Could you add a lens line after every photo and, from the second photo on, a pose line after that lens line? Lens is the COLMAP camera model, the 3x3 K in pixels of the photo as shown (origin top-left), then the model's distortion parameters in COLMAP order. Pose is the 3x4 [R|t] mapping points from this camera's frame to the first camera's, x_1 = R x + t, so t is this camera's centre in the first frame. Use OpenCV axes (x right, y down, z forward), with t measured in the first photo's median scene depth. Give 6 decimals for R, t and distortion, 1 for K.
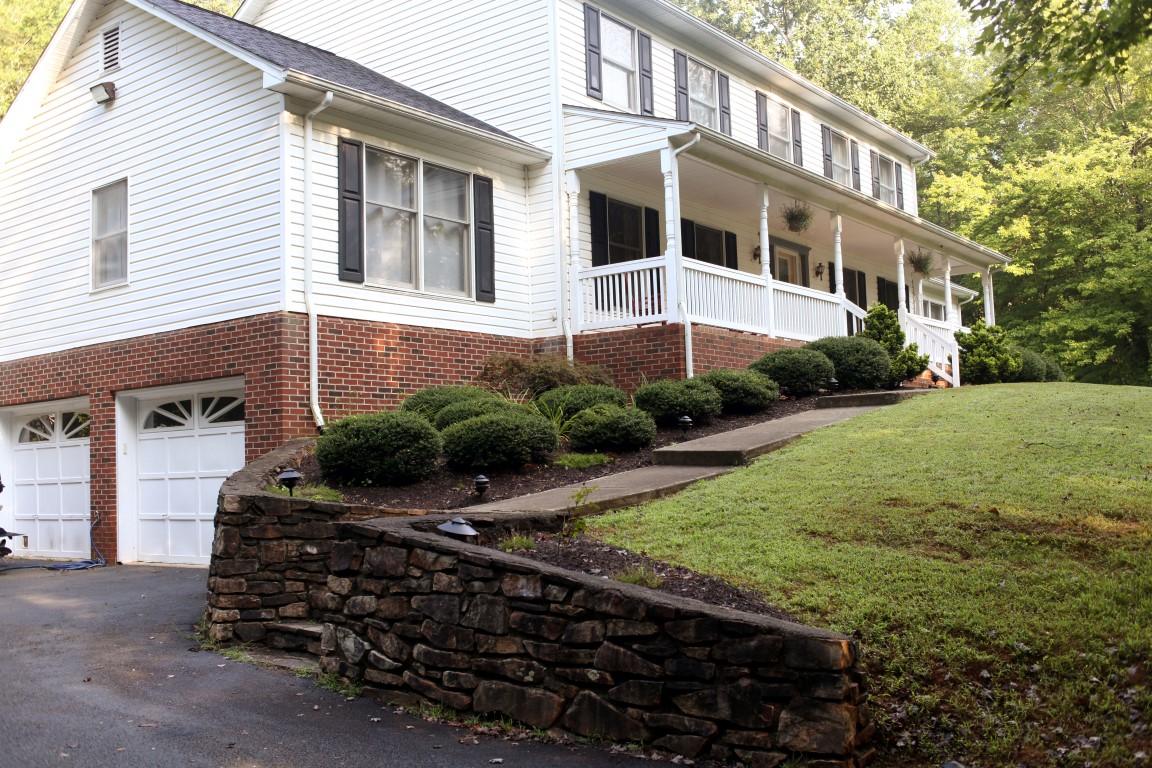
lens RADIAL K [[1128.7, 0, 576.0], [0, 1128.7, 384.0], [0, 0, 1]] dist [-0.012860, -0.001153]
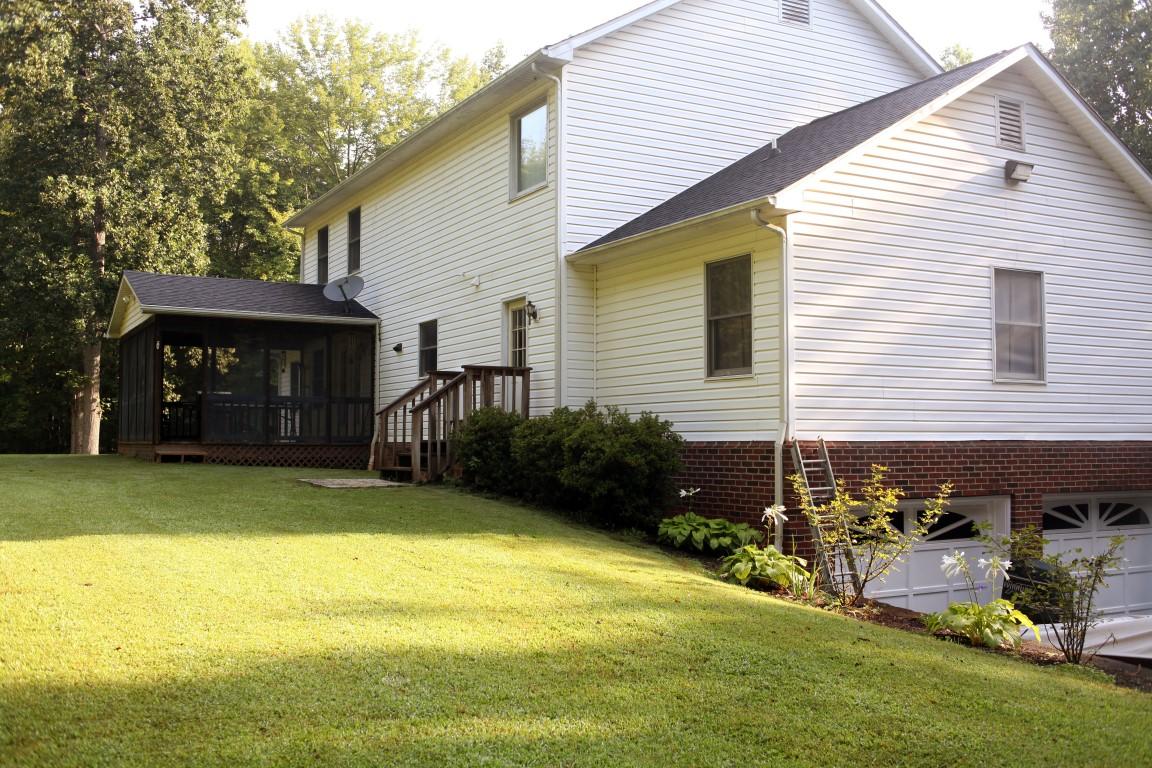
lens RADIAL K [[1128.7, 0, 576.0], [0, 1128.7, 384.0], [0, 0, 1]] dist [-0.012860, -0.001153]
pose [[0.390485, 0.074259, 0.917609, -1.446119], [-0.085469, 0.995361, -0.044181, -0.009974], [-0.916633, -0.061175, 0.395020, 0.981787]]
